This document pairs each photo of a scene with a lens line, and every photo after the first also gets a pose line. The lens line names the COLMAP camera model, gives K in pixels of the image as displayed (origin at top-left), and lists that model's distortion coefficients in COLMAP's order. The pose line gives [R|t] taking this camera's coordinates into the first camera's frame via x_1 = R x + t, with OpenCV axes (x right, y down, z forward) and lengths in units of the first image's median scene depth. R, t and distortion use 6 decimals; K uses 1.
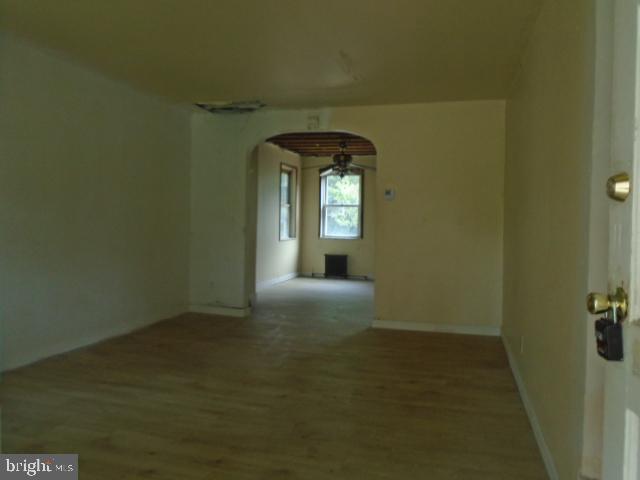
lens RADIAL K [[518.5, 0, 320.0], [0, 518.5, 240.0], [0, 0, 1]] dist [0.001378, 0.000748]
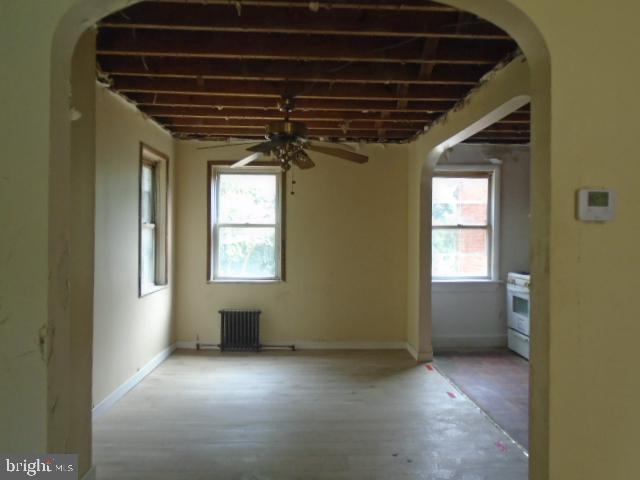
lens RADIAL K [[518.5, 0, 320.0], [0, 518.5, 240.0], [0, 0, 1]] dist [0.001378, 0.000748]
pose [[0.954277, -0.012808, 0.298650, -0.055494], [0.019703, 0.999604, -0.020088, -0.037186], [-0.298275, 0.025053, 0.954151, 0.426982]]
